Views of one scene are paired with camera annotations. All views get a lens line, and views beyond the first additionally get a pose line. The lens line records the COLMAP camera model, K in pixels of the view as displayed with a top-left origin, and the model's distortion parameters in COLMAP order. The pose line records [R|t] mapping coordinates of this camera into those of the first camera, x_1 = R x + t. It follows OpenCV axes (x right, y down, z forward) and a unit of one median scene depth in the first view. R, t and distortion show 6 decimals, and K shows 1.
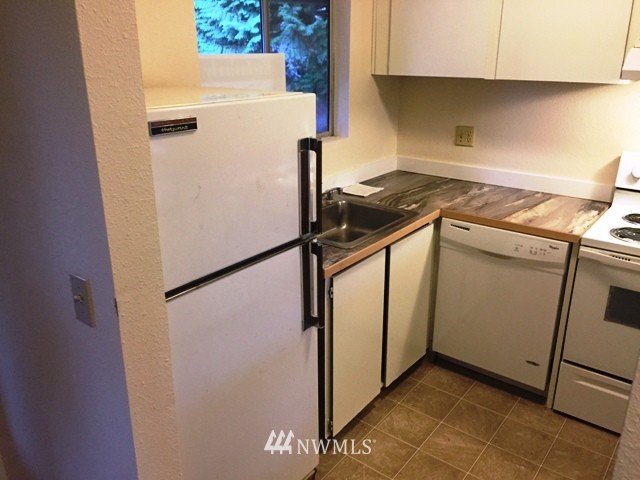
lens RADIAL K [[543.7, 0, 320.0], [0, 543.7, 240.0], [0, 0, 1]] dist [0.055828, -0.117224]
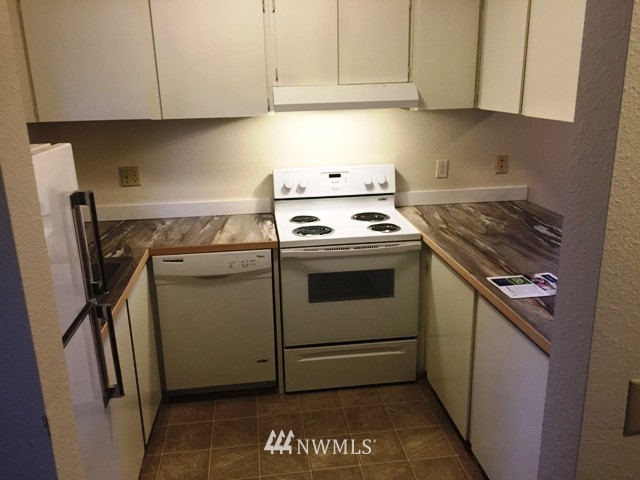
lens RADIAL K [[543.7, 0, 320.0], [0, 543.7, 240.0], [0, 0, 1]] dist [0.055828, -0.117224]
pose [[0.691910, -0.215647, 0.689026, -0.253110], [0.263988, 0.963833, 0.036561, -0.026087], [-0.671990, 0.156597, 0.723814, 0.063464]]
